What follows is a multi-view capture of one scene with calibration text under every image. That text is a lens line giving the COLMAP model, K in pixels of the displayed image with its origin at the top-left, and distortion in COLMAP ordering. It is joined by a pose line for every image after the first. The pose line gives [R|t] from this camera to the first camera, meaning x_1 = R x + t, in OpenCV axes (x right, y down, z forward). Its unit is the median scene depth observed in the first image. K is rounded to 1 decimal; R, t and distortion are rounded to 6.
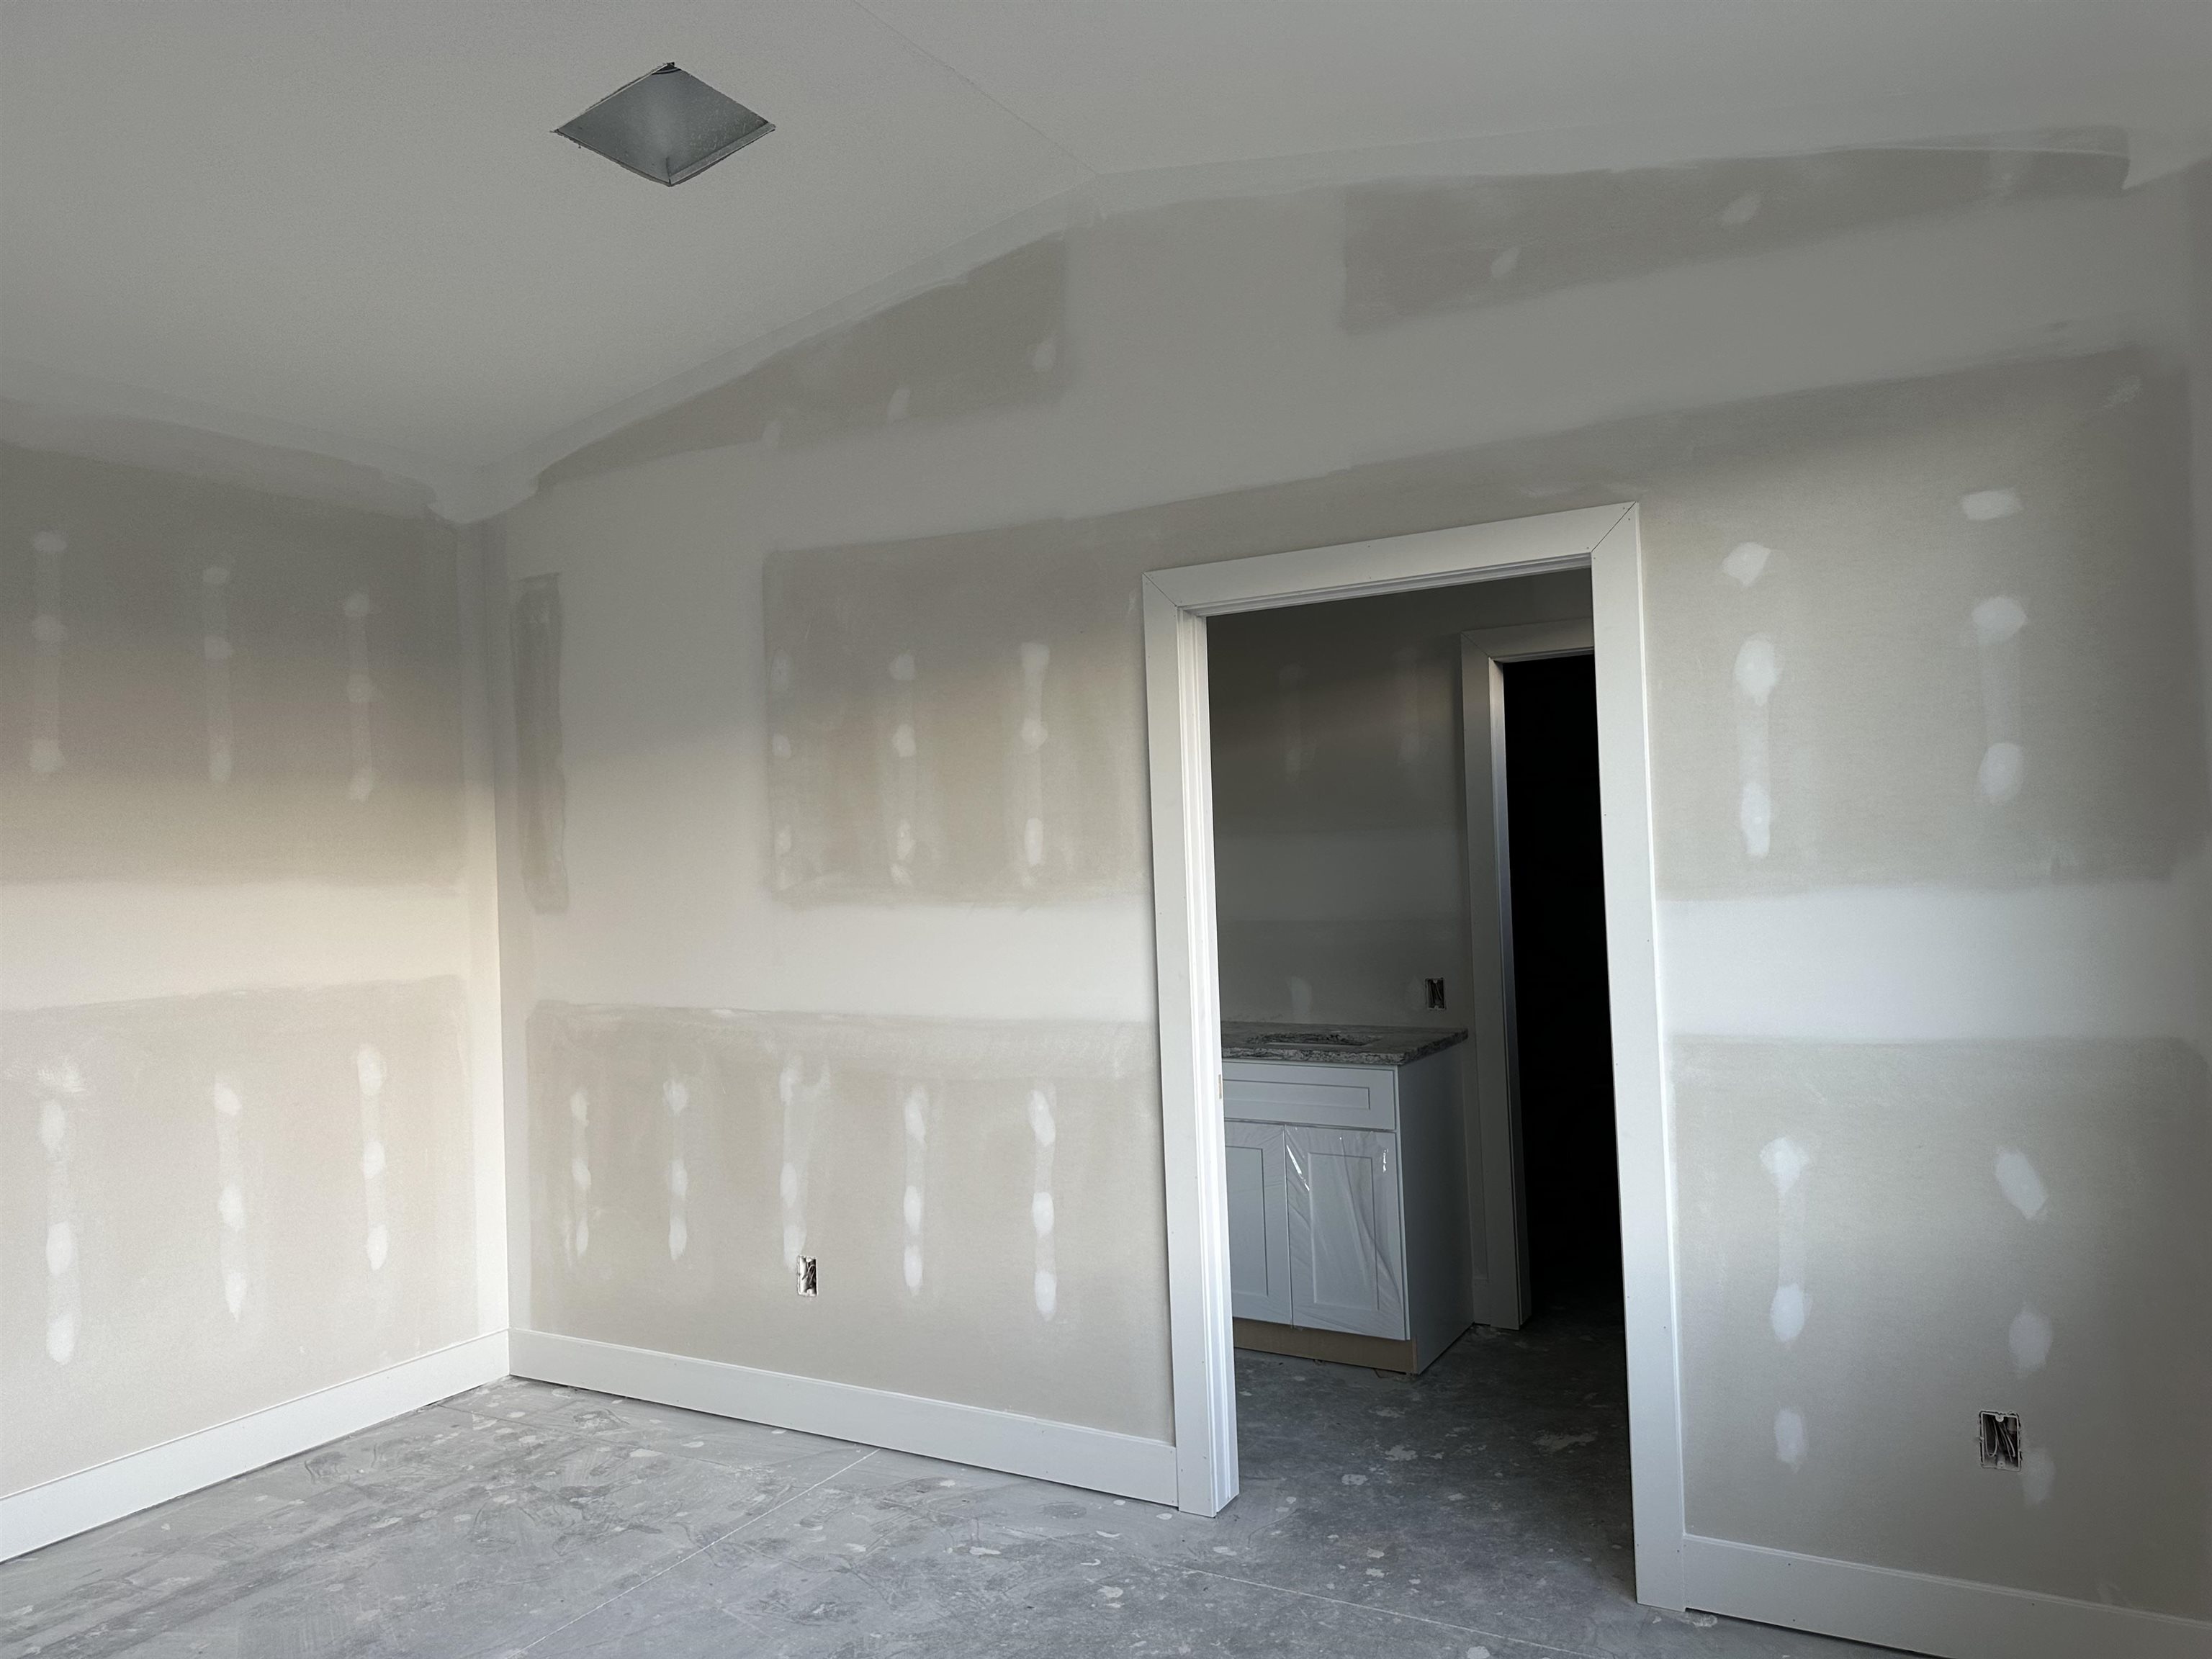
lens RADIAL K [[1541.6, 0, 1179.4], [0, 1541.6, 831.5], [0, 0, 1]] dist [0.083765, -0.109191]
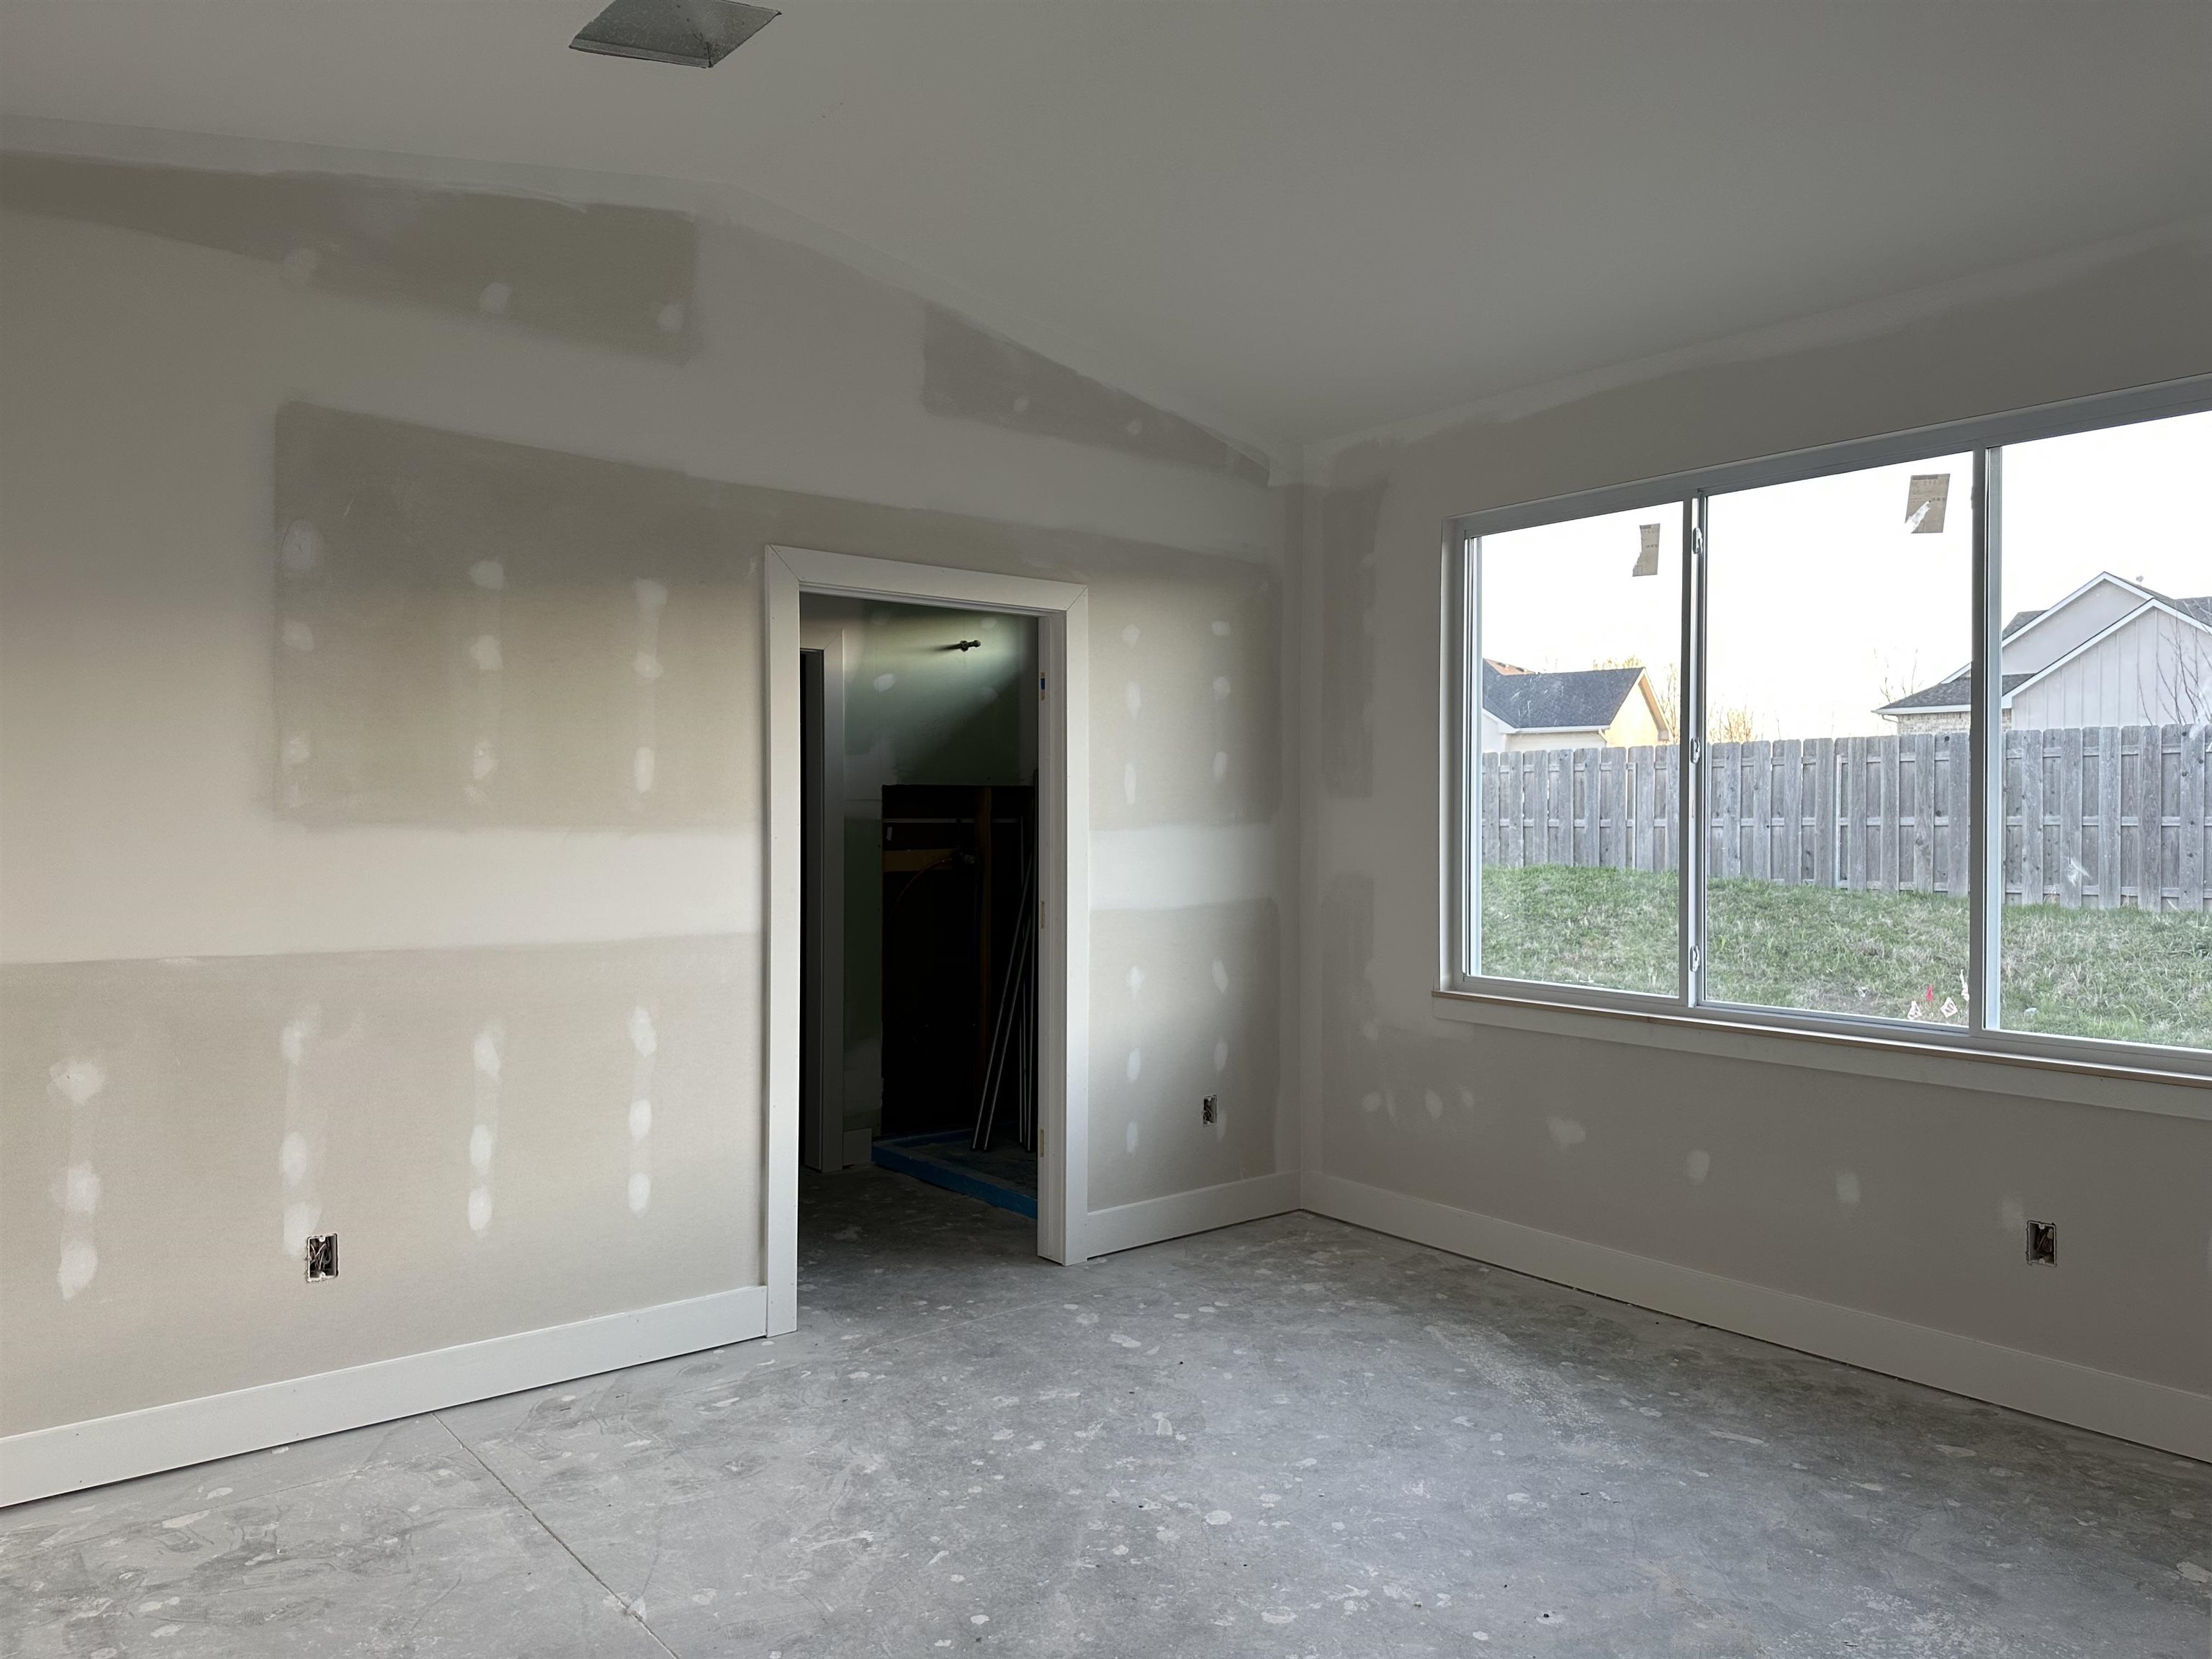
lens RADIAL K [[1541.6, 0, 1113.0], [0, 1541.6, 823.2], [0, 0, 1]] dist [0.083765, -0.109191]
pose [[0.369427, 0.025759, 0.928903, -0.970641], [-0.031804, 0.999381, -0.015065, 0.049265], [-0.928715, -0.023977, 0.370017, 0.307865]]
